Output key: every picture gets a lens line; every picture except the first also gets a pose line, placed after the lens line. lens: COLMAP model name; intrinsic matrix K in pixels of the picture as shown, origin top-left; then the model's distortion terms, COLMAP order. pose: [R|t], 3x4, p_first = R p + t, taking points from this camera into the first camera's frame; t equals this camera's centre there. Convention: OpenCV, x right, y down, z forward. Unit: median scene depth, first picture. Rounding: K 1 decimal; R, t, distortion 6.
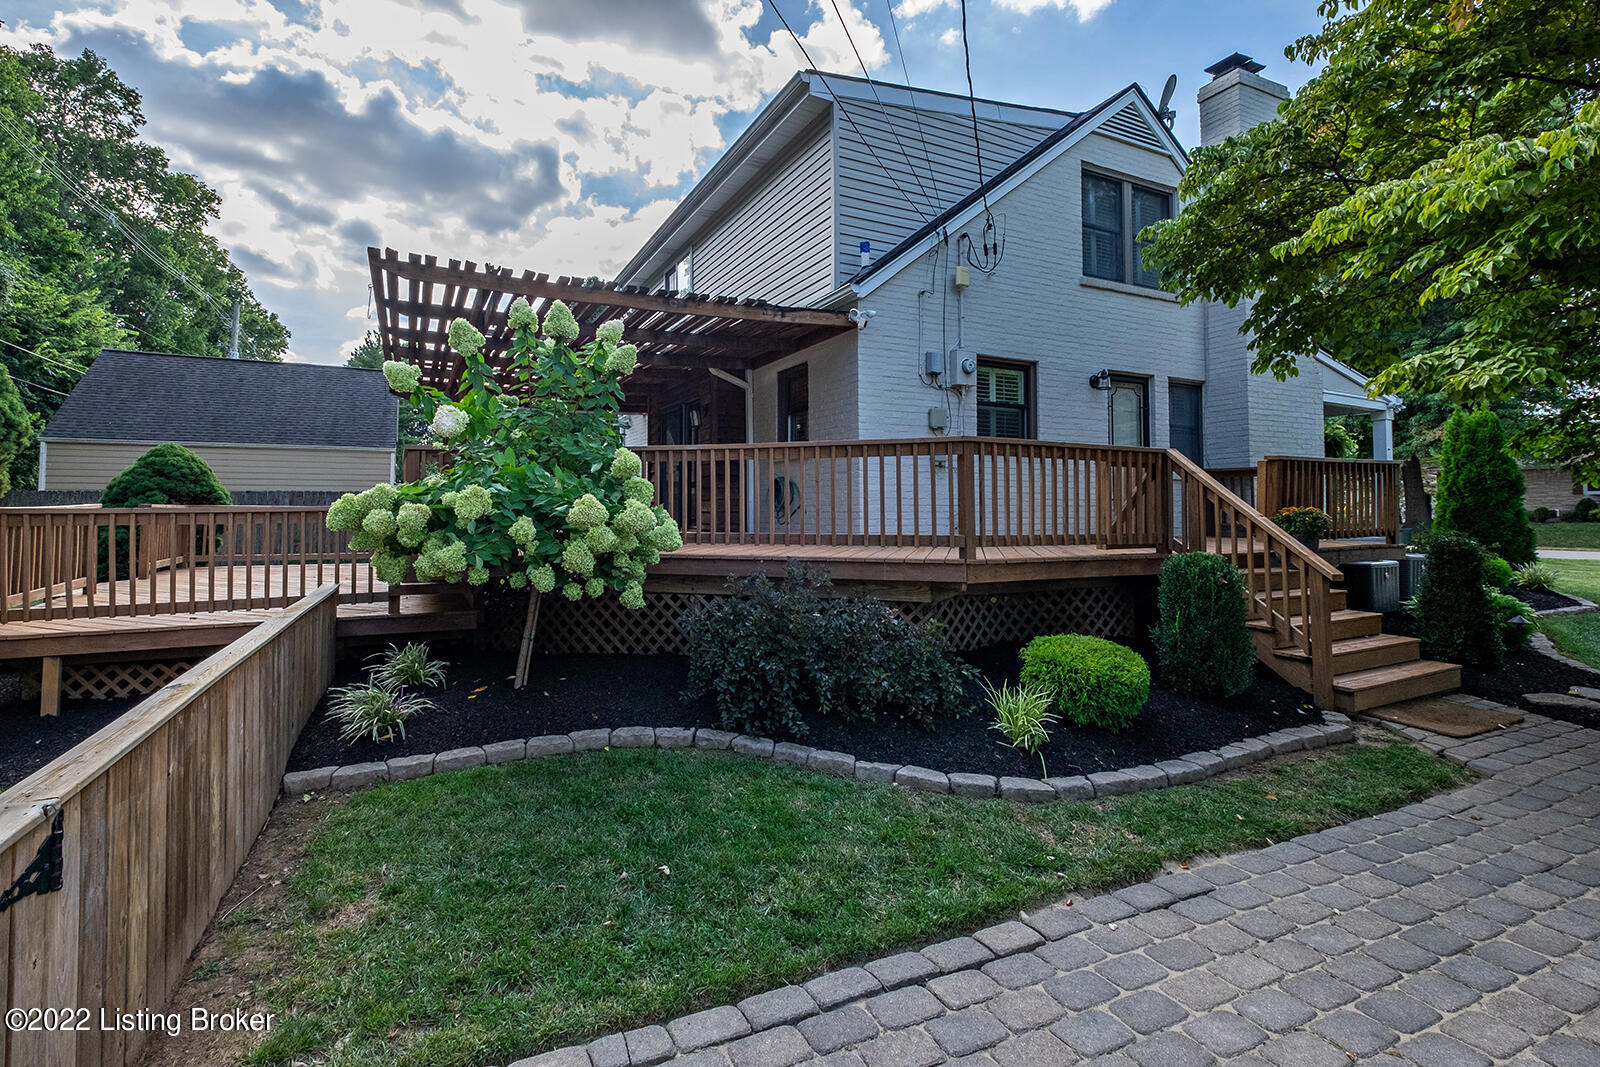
lens RADIAL K [[735.3, 0, 796.0], [0, 735.3, 502.8], [0, 0, 1]] dist [0.000243, -0.000013]
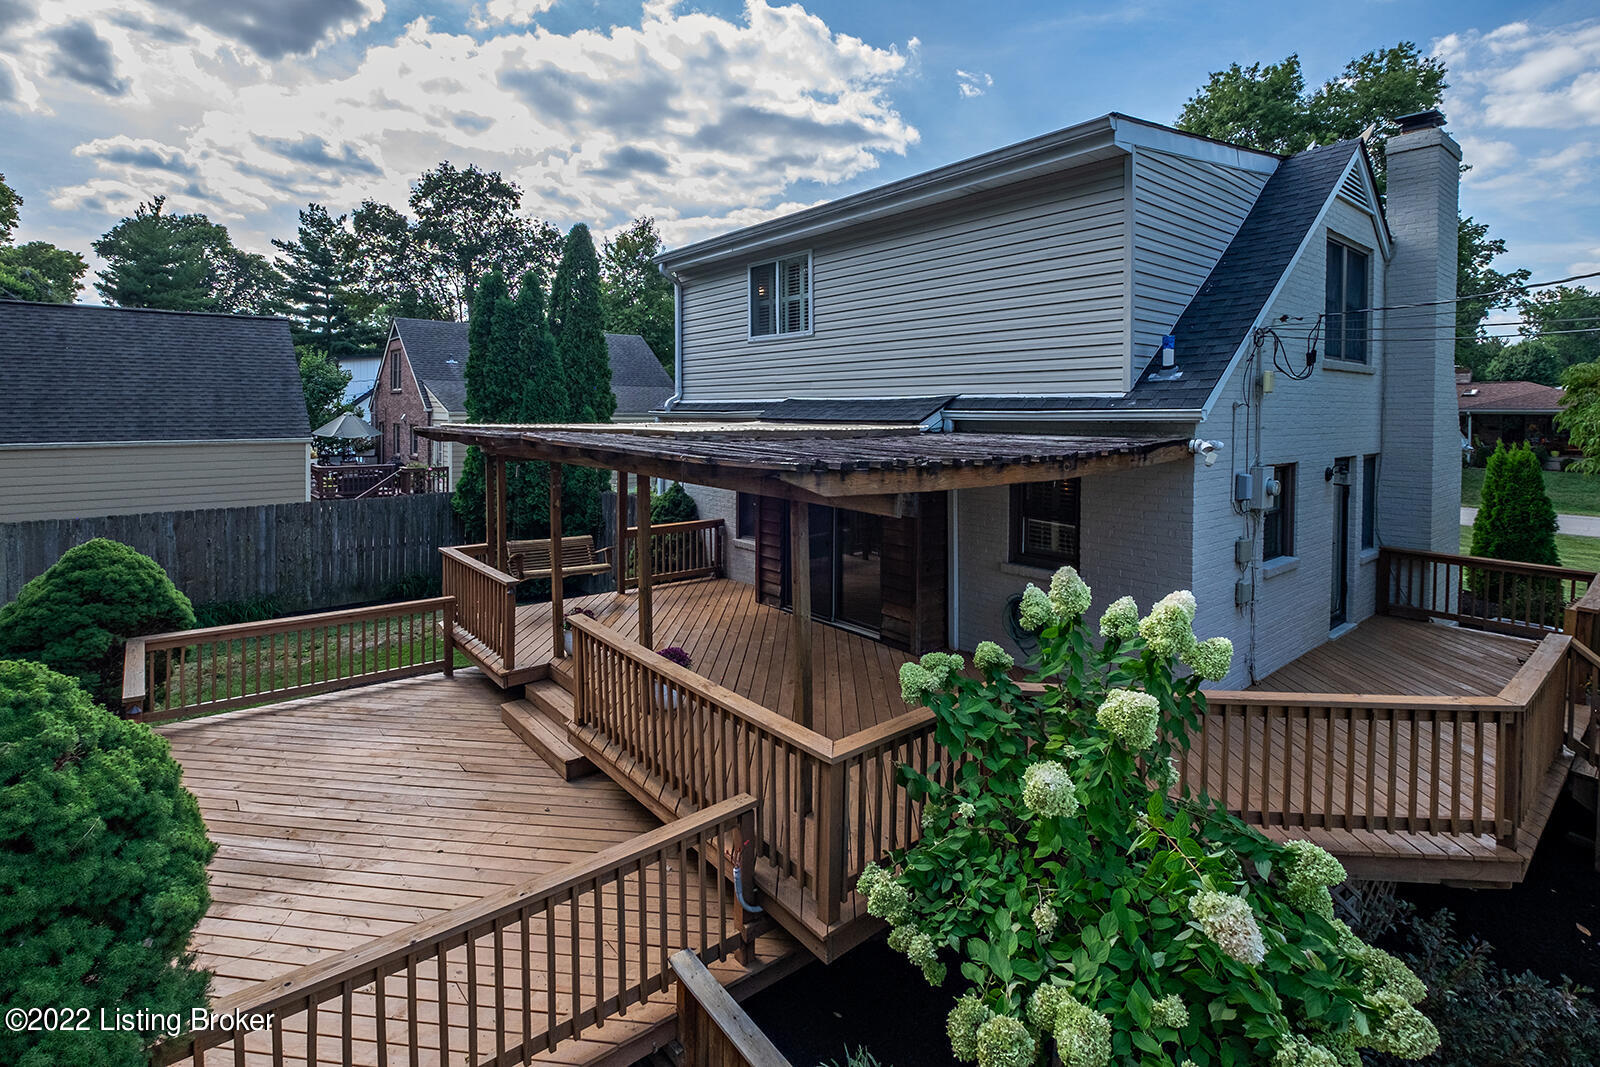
lens RADIAL K [[760.1, 0, 800.2], [0, 760.1, 434.6], [0, 0, 1]] dist [-0.001657, 0.000069]
pose [[0.972449, 0.005429, 0.233053, -0.348407], [-0.019974, 0.997993, 0.060098, -0.197054], [-0.232259, -0.063097, 0.970605, 0.180380]]
